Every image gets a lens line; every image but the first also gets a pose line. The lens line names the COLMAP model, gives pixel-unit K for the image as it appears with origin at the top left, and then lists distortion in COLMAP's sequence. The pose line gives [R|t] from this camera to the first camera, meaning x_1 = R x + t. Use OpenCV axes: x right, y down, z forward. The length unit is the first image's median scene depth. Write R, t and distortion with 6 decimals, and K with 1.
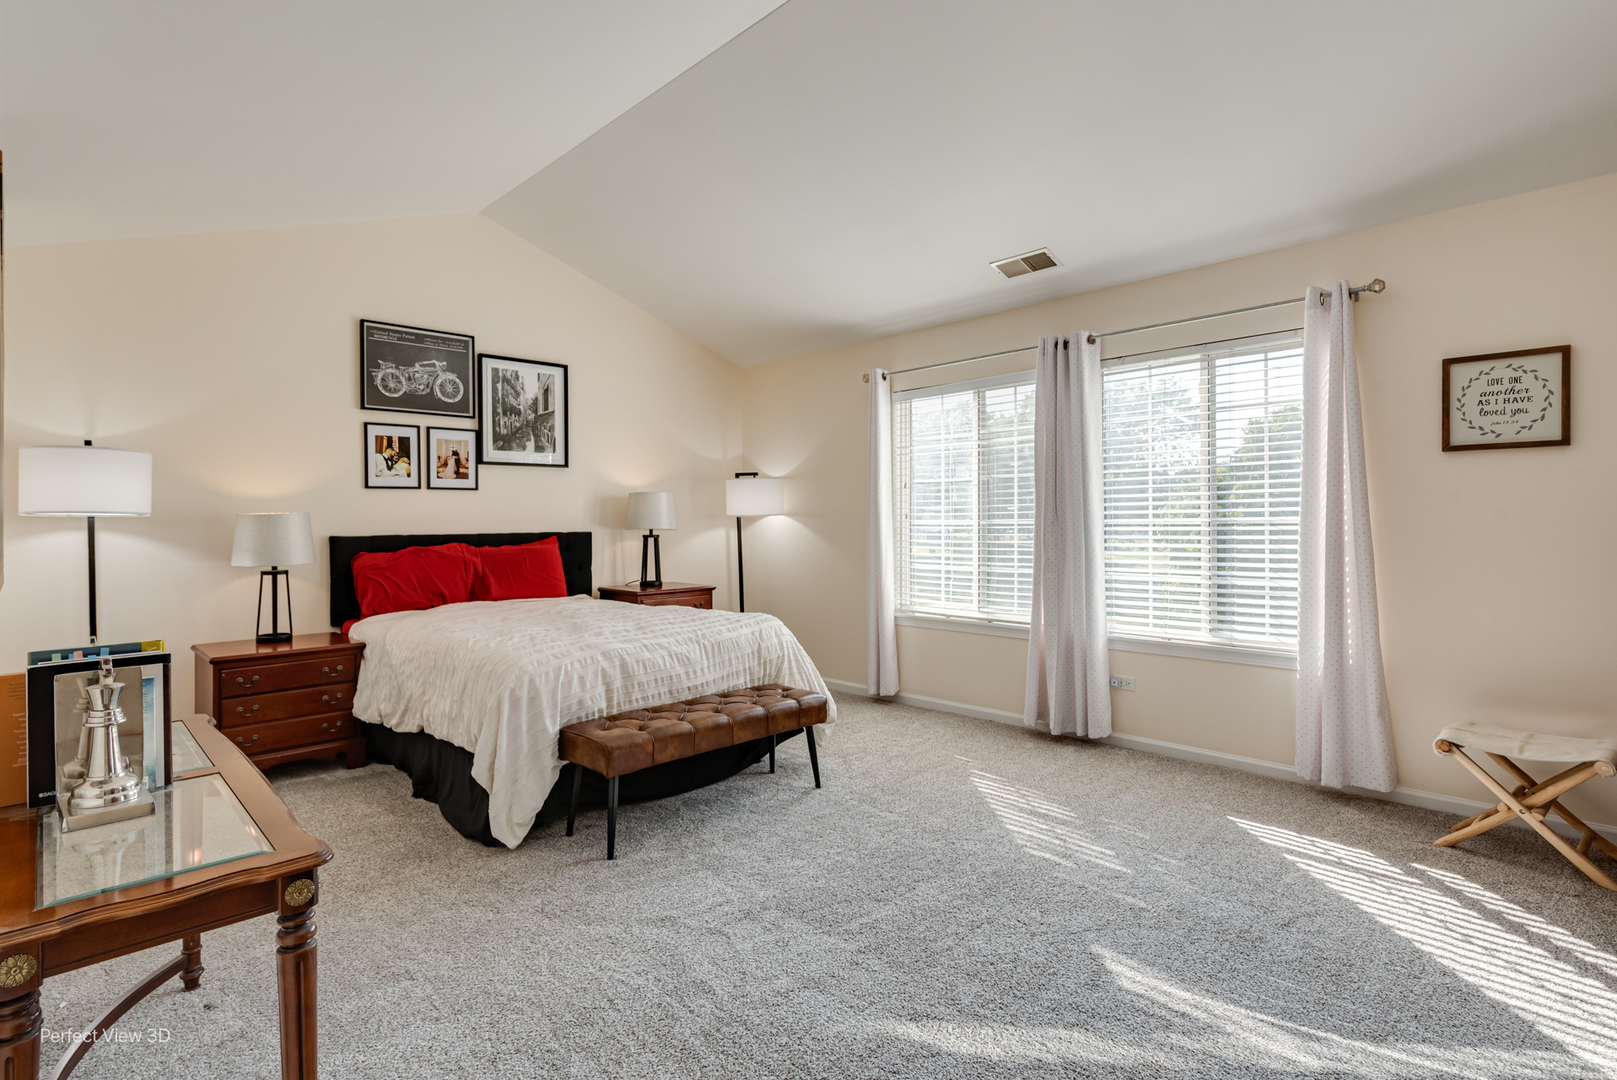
lens RADIAL K [[795.9, 0, 807.5], [0, 795.9, 530.6], [0, 0, 1]] dist [0.006925, -0.000906]
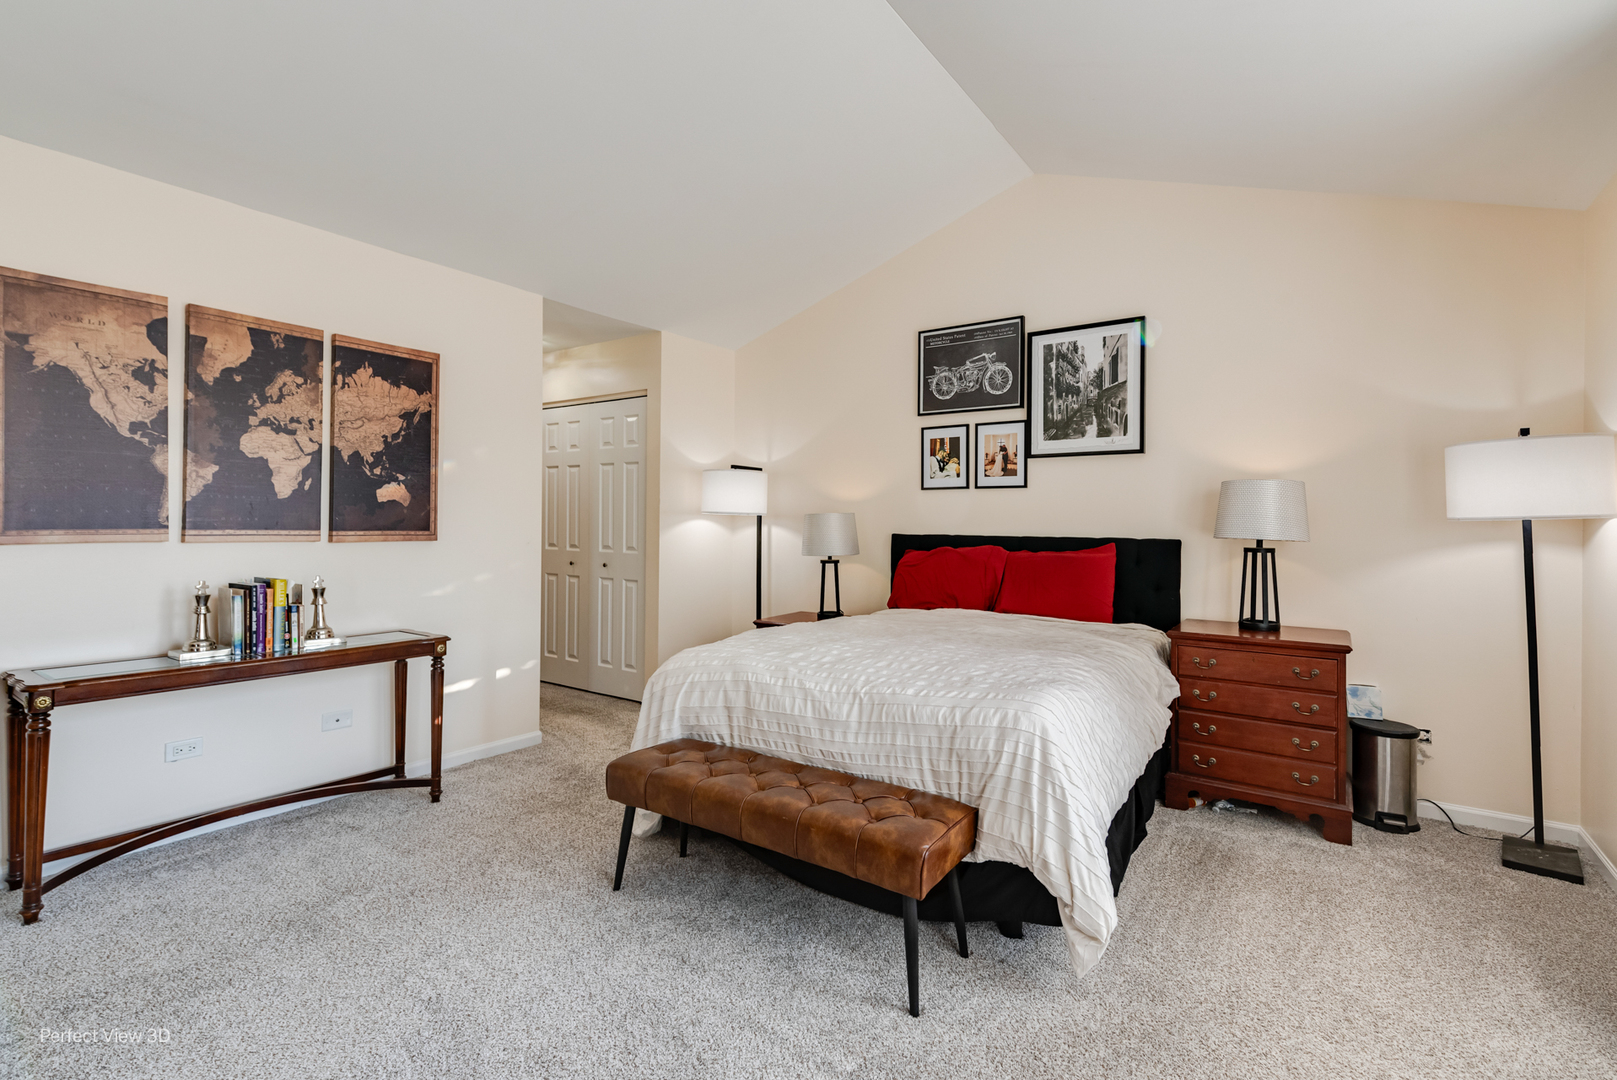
lens RADIAL K [[750.2, 0, 808.6], [0, 750.2, 531.5], [0, 0, 1]] dist [0.016445, -0.000023]
pose [[0.187134, 0.023451, -0.982054, 0.373089], [-0.024467, 0.999516, 0.019206, -0.012020], [0.982030, 0.020434, 0.187618, 0.614963]]
